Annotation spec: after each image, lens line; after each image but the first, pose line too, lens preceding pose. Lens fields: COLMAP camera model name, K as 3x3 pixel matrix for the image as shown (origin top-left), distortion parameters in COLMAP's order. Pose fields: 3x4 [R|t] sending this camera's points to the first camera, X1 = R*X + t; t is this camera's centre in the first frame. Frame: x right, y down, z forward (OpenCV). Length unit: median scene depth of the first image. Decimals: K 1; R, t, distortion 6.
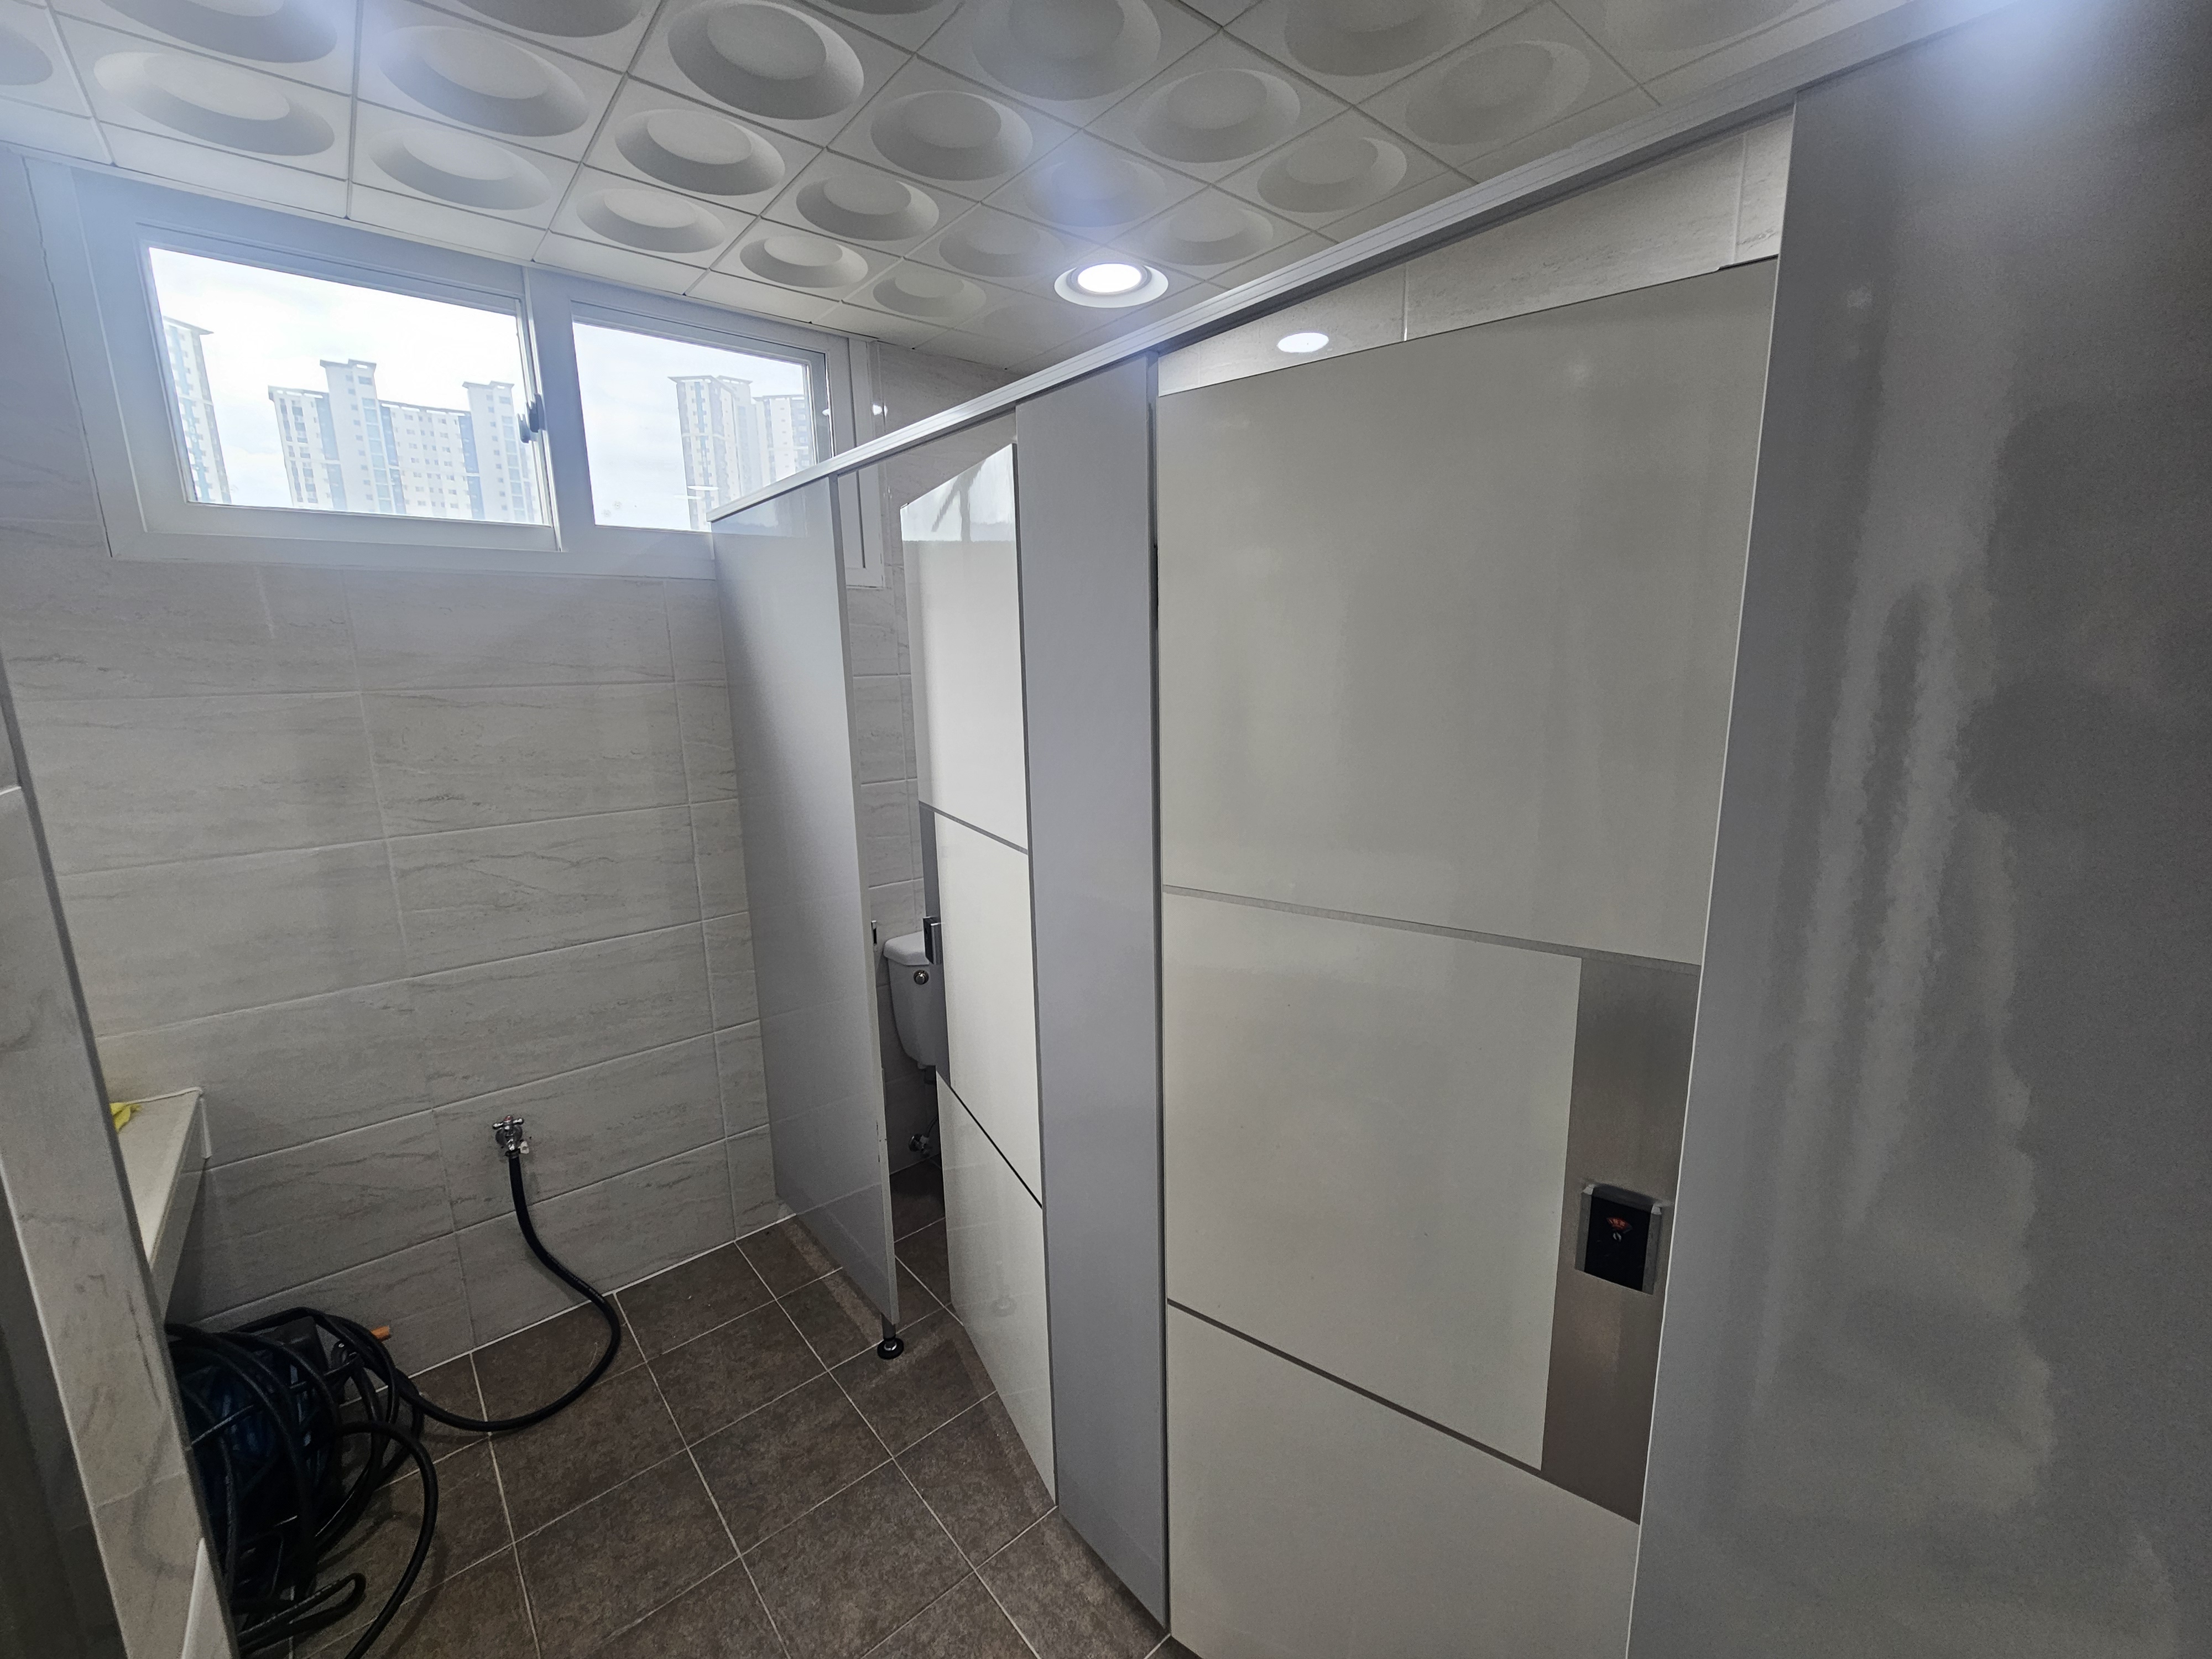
lens RADIAL K [[891.8, 0, 1072.7], [0, 891.8, 869.7], [0, 0, 1]] dist [-0.002214, -0.000207]
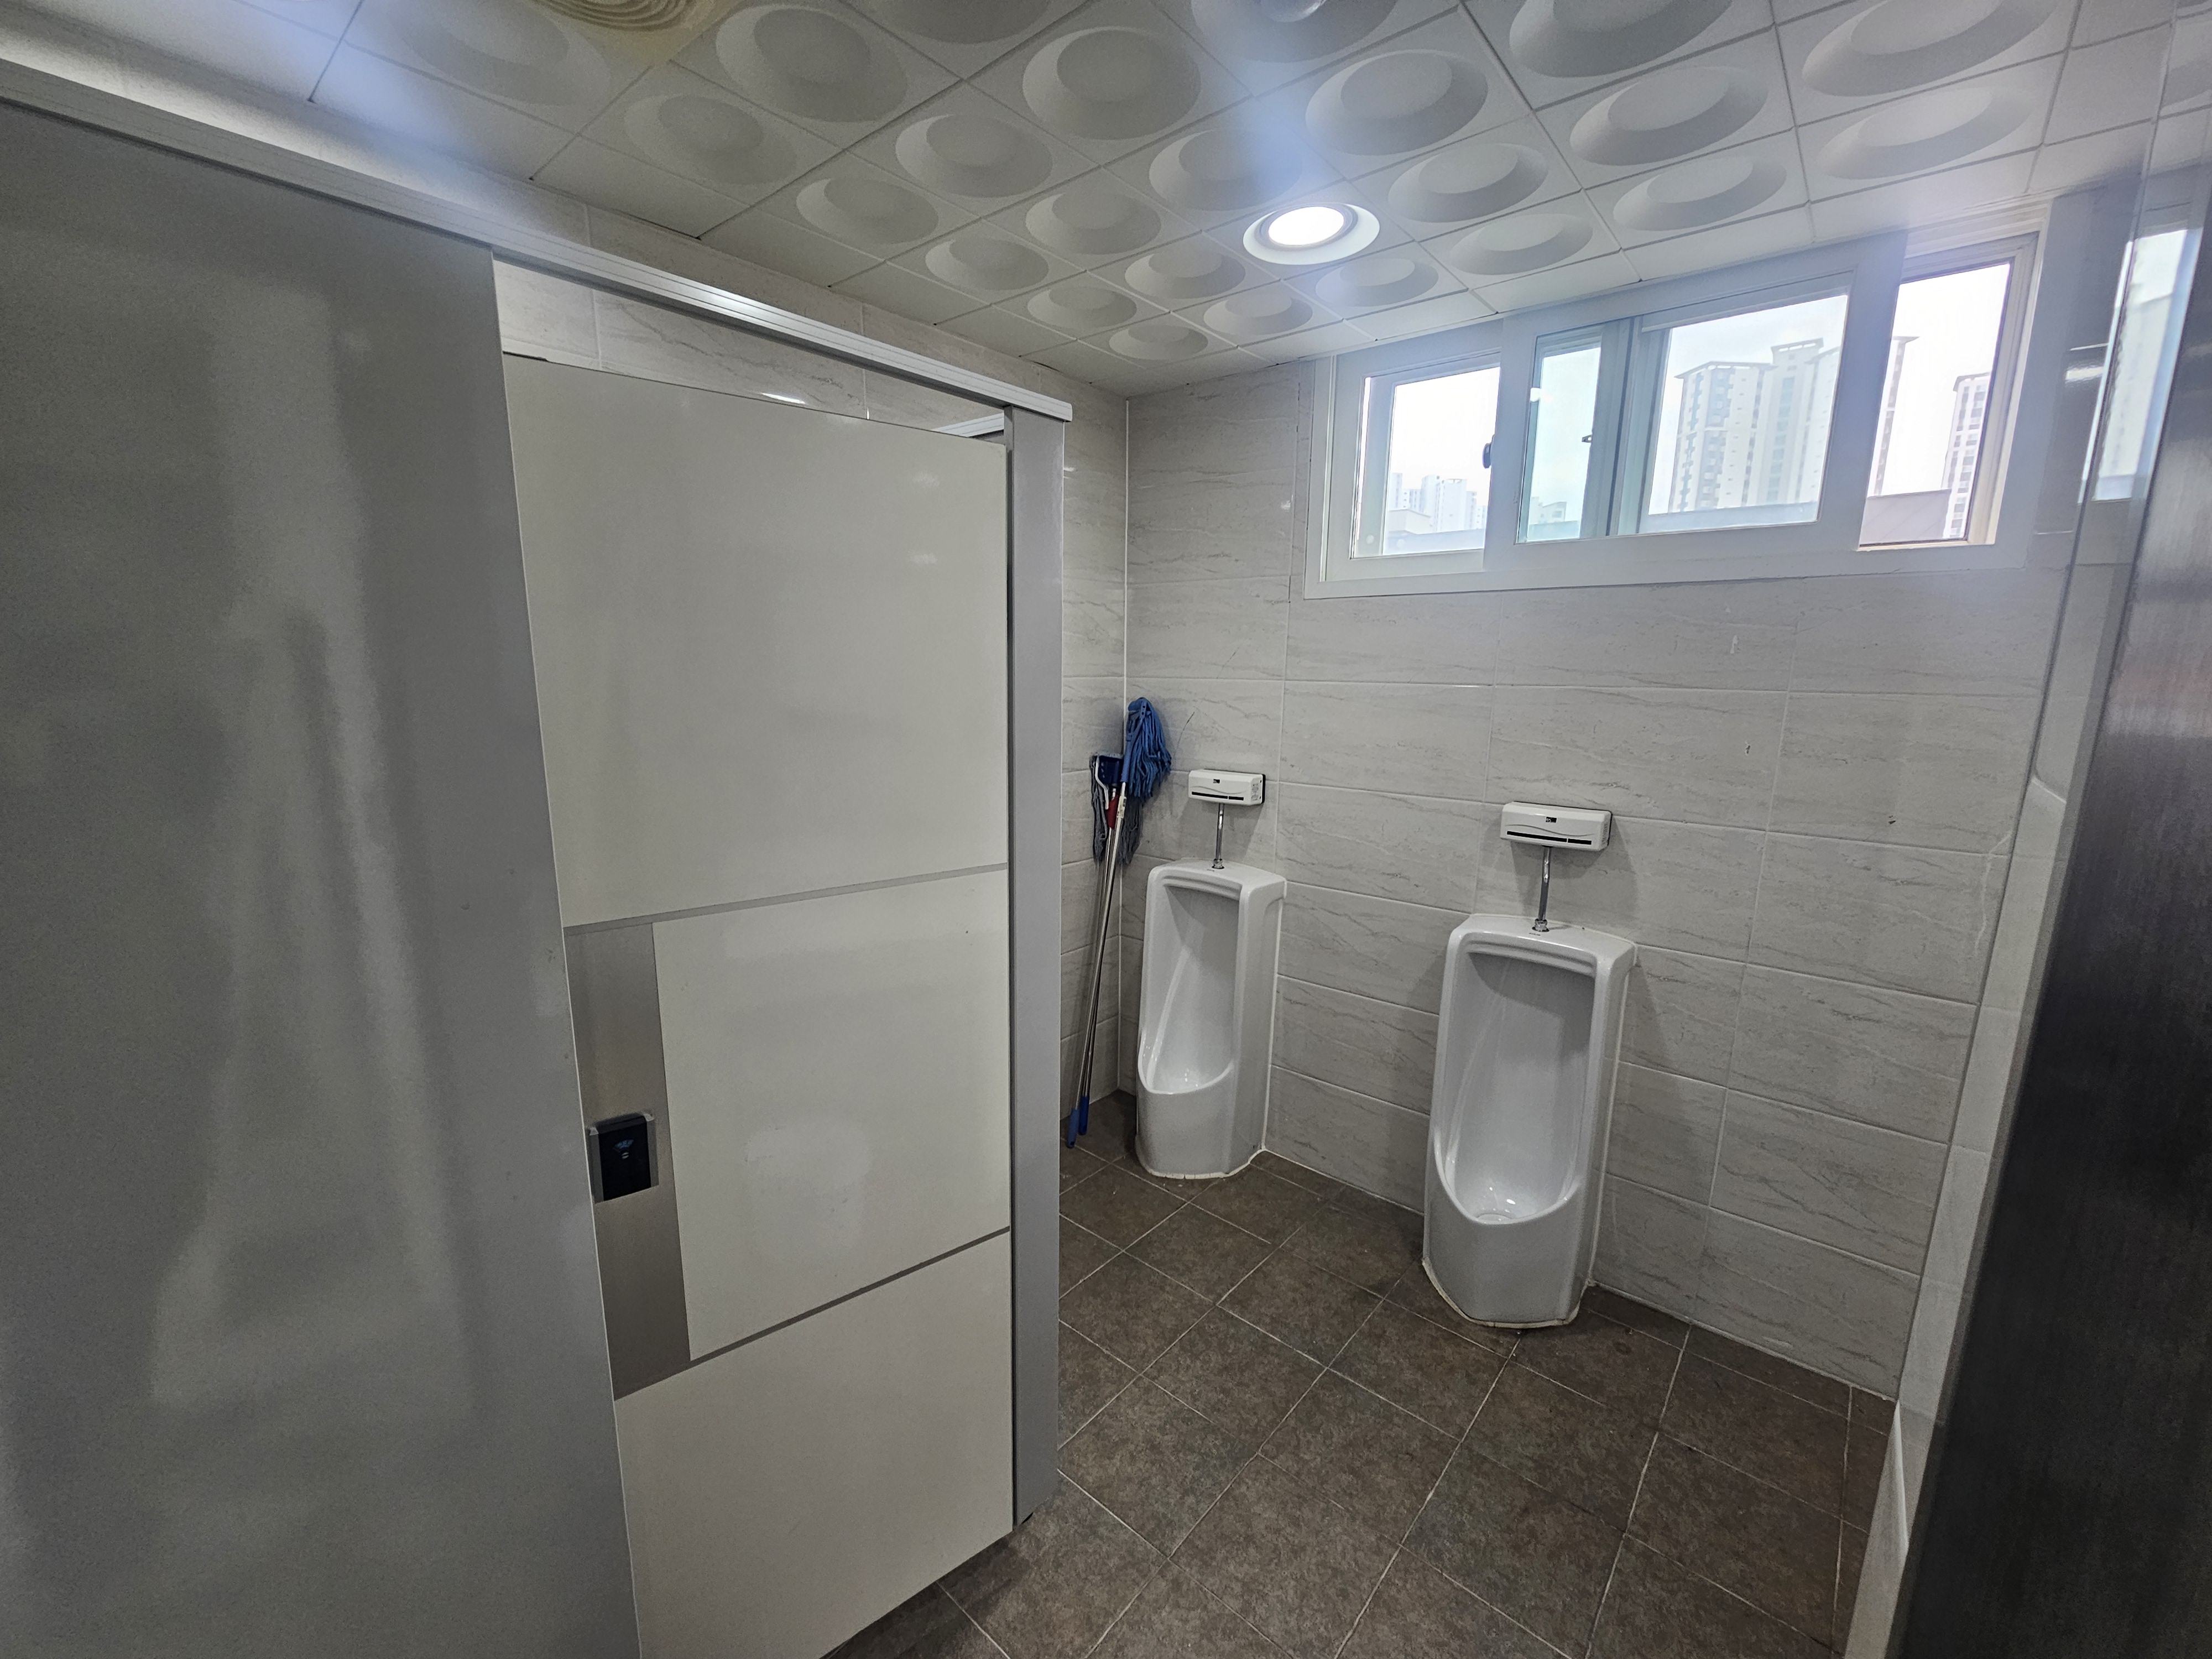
lens RADIAL K [[891.8, 0, 1100.9], [0, 891.8, 822.5], [0, 0, 1]] dist [-0.002214, -0.000207]
pose [[0.146588, 0.190828, -0.970617, 0.426406], [-0.237270, 0.959355, 0.152780, -0.093676], [0.960320, 0.207902, 0.185908, 0.343314]]
